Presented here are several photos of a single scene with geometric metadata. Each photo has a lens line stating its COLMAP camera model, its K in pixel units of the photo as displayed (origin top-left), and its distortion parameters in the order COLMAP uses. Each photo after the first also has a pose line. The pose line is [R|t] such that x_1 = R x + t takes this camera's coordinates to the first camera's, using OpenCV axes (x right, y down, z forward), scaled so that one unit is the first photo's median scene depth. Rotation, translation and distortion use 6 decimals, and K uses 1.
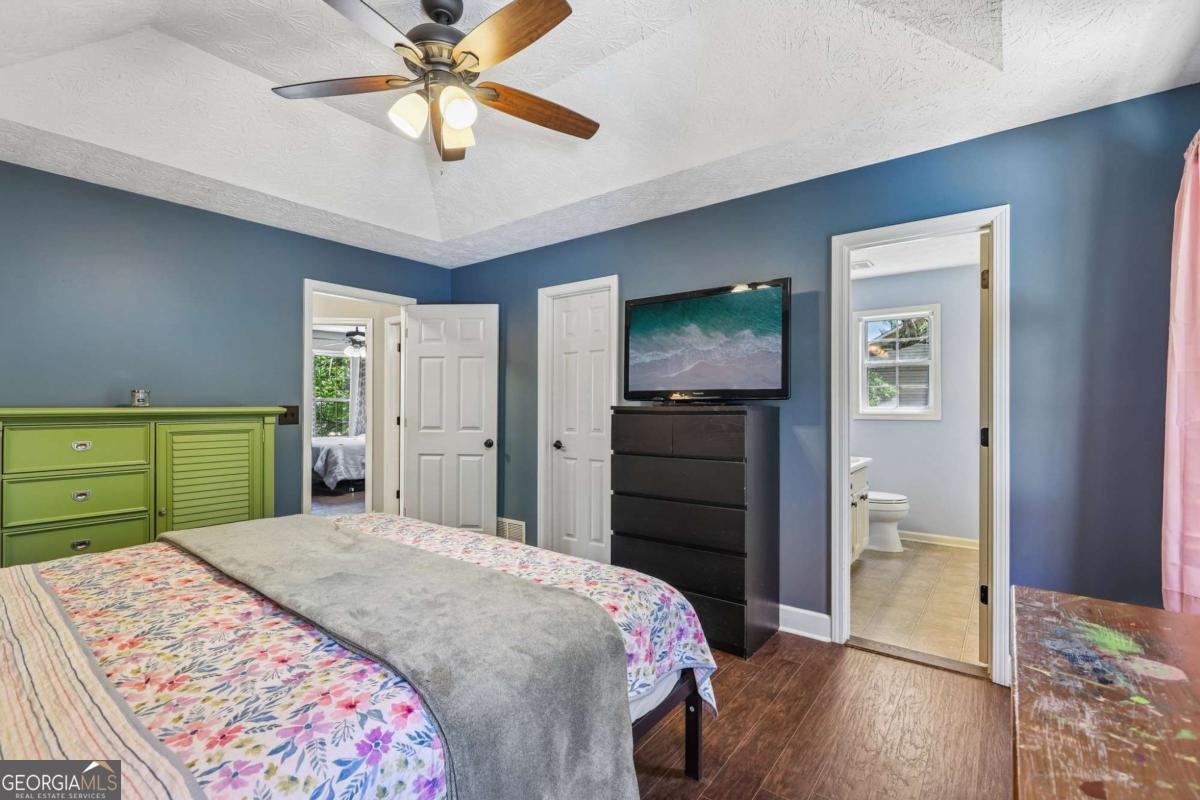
lens RADIAL K [[533.6, 0, 601.4], [0, 533.6, 404.3], [0, 0, 1]] dist [-0.004754, 0.002387]
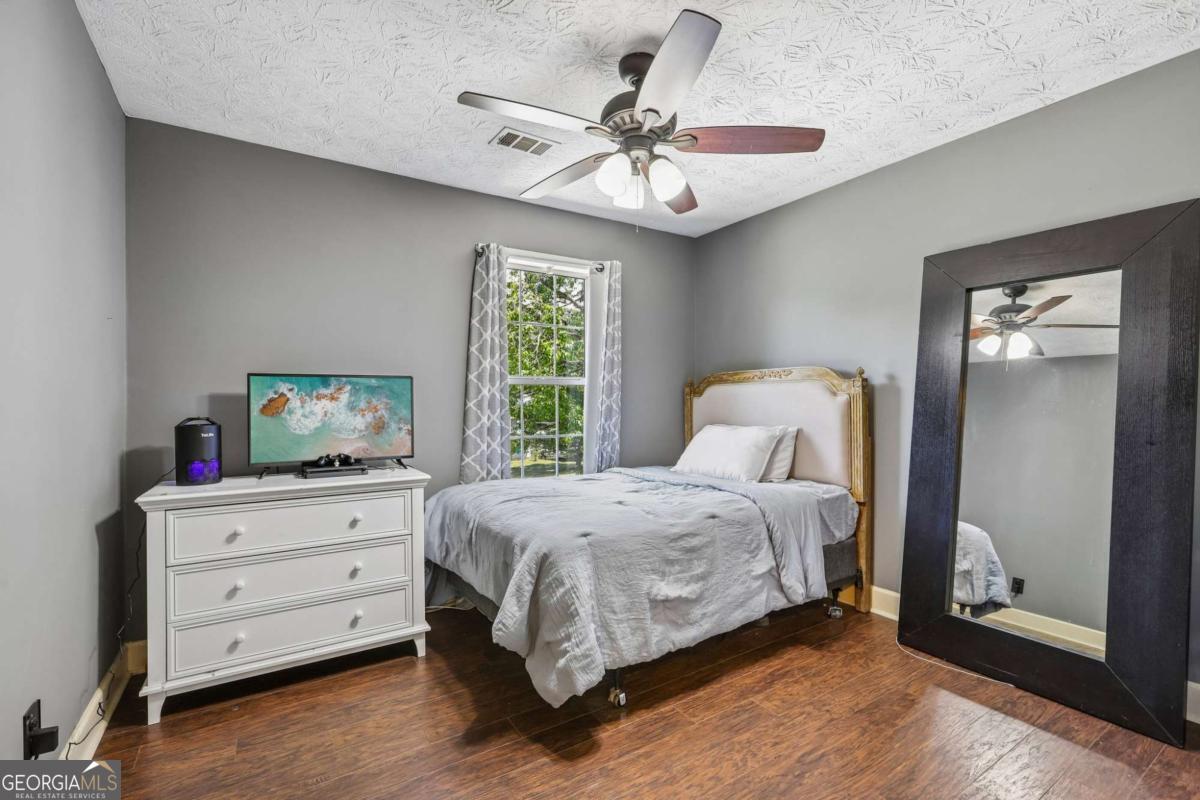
lens RADIAL K [[533.6, 0, 601.2], [0, 533.6, 394.8], [0, 0, 1]] dist [-0.004754, 0.002387]
pose [[0.948577, 0.006350, -0.316484, -0.394203], [-0.007649, 0.999967, -0.002862, 0.005499], [0.316455, 0.005136, 0.948594, 0.744173]]
